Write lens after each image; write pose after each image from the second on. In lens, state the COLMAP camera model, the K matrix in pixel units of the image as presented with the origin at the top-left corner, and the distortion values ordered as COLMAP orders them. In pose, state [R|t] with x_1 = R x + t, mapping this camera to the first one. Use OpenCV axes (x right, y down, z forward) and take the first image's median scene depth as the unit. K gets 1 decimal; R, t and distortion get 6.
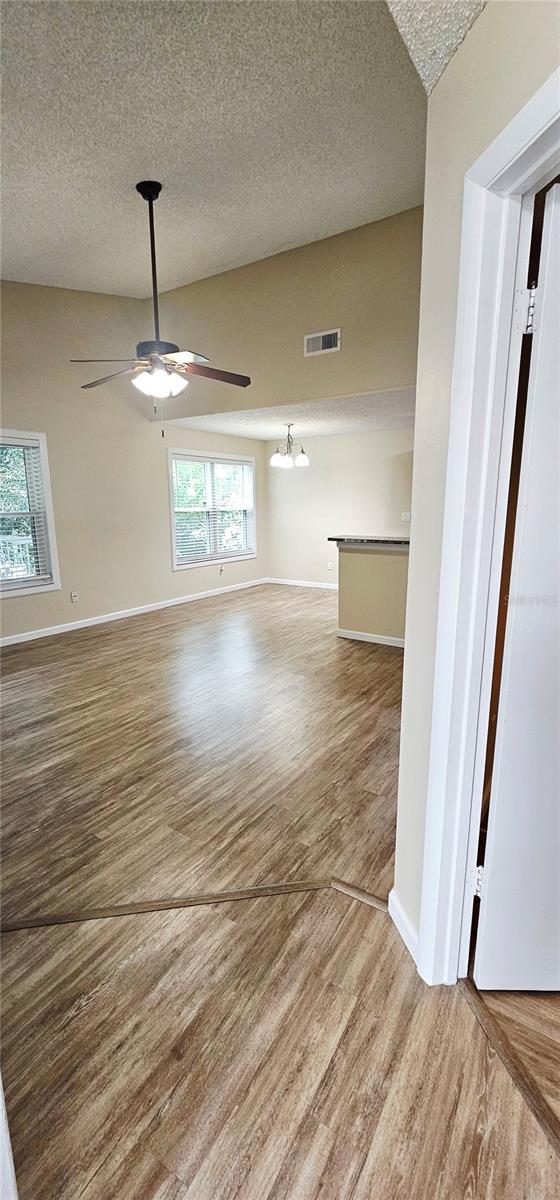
lens RADIAL K [[486.4, 0, 280.0], [0, 486.4, 600.0], [0, 0, 1]] dist [-0.000231, 0.000065]
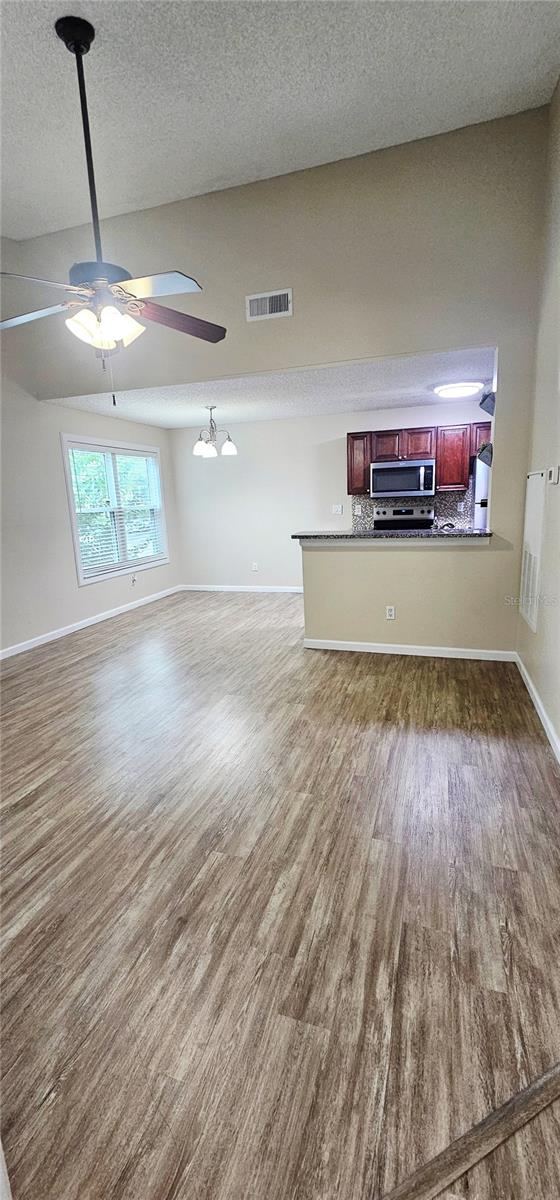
lens RADIAL K [[486.4, 0, 280.0], [0, 486.4, 600.0], [0, 0, 1]] dist [-0.000231, 0.000065]
pose [[0.962064, -0.084421, 0.259434, -0.167599], [0.083469, 0.996402, 0.014705, -0.031570], [-0.259742, 0.007508, 0.965649, 0.195399]]
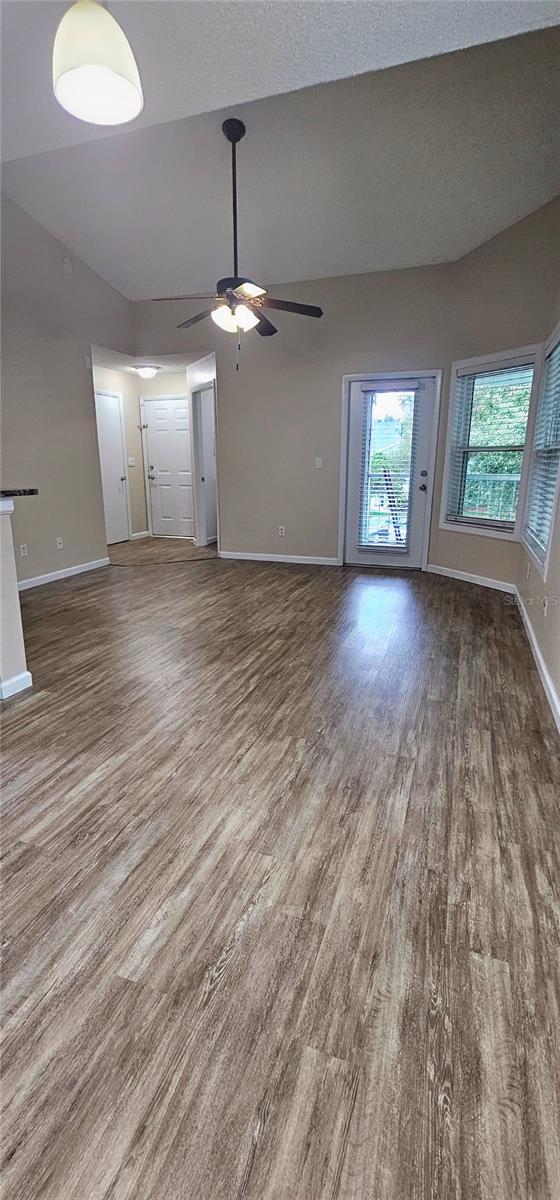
lens RADIAL K [[537.1, 0, 280.0], [0, 537.1, 600.0], [0, 0, 1]] dist [-0.000973, -0.000232]
pose [[-0.969662, 0.068849, -0.234555, -0.013552], [-0.041077, 0.899982, 0.433988, -0.311772], [0.240975, 0.430456, -0.869850, 1.776348]]
